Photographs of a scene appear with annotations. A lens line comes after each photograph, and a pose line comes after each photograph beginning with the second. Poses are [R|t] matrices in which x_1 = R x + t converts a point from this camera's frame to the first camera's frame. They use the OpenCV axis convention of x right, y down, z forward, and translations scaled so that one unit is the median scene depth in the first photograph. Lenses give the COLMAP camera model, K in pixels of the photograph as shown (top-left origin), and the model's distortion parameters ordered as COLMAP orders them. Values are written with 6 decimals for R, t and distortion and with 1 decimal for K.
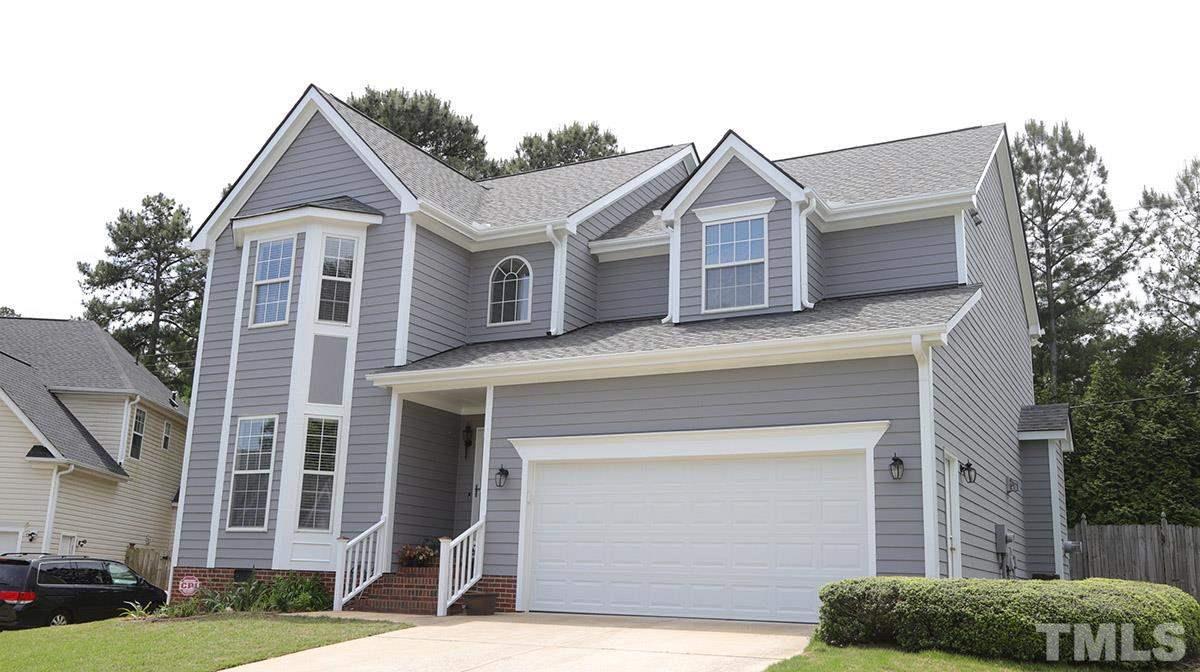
lens RADIAL K [[1082.2, 0, 597.5], [0, 1082.2, 330.9], [0, 0, 1]] dist [-0.014073, -0.002899]
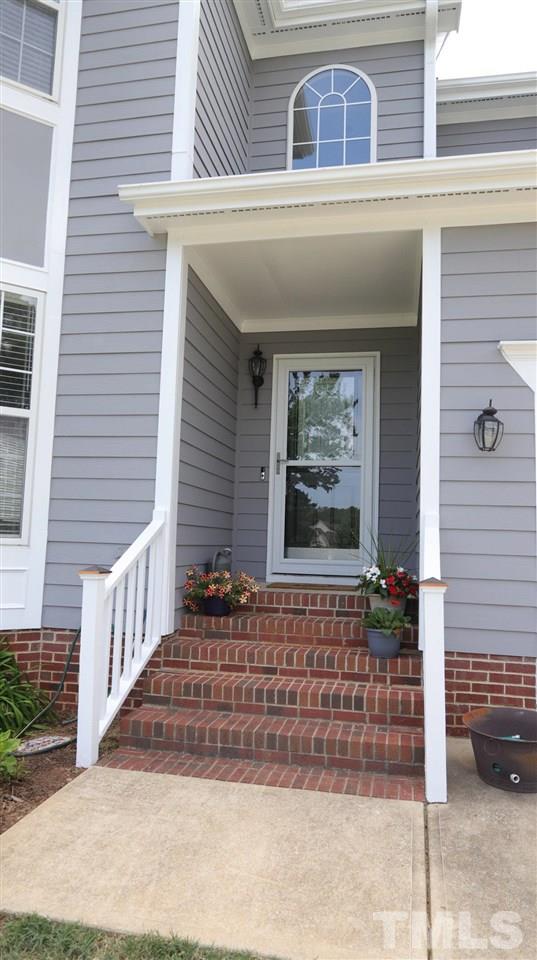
lens RADIAL K [[650.0, 0, 272.4], [0, 650.0, 478.1], [0, 0, 1]] dist [-0.005461, -0.000115]
pose [[0.957843, 0.027139, 0.286007, -0.225896], [-0.068934, 0.988156, 0.137095, 0.115531], [-0.278899, -0.151031, 0.948370, 0.717406]]
